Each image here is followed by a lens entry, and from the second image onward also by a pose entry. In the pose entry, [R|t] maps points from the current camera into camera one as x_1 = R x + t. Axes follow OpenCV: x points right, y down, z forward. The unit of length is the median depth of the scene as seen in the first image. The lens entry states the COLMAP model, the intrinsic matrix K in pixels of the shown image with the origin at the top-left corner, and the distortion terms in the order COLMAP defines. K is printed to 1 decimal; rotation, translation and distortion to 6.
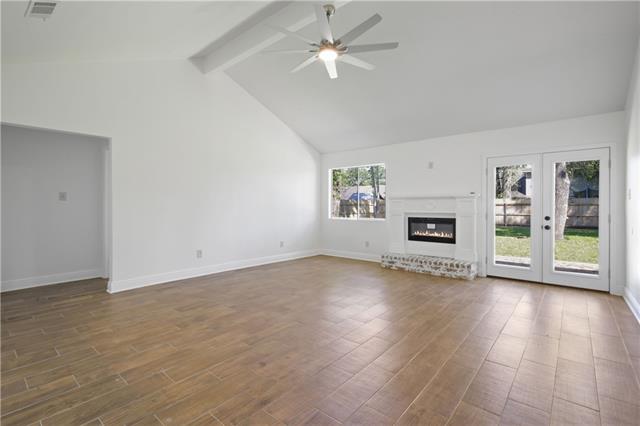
lens RADIAL K [[299.5, 0, 320.0], [0, 299.5, 213.0], [0, 0, 1]] dist [0.011750, 0.001060]
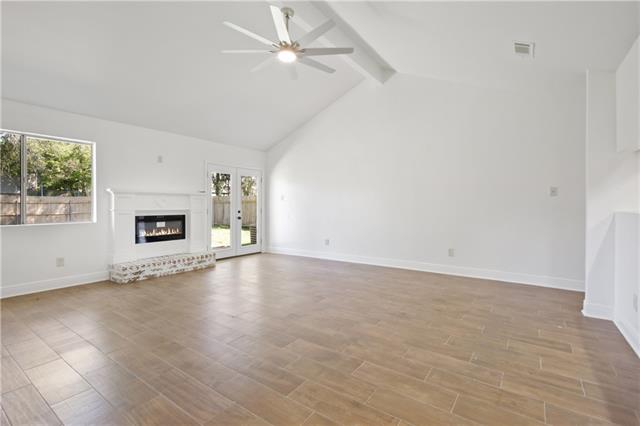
lens RADIAL K [[299.5, 0, 320.0], [0, 299.5, 213.0], [0, 0, 1]] dist [0.011750, 0.001060]
pose [[-0.090529, -0.026104, 0.995552, -0.680484], [0.019798, 0.999412, 0.028006, -0.009057], [-0.995697, 0.022245, -0.089959, 0.661991]]
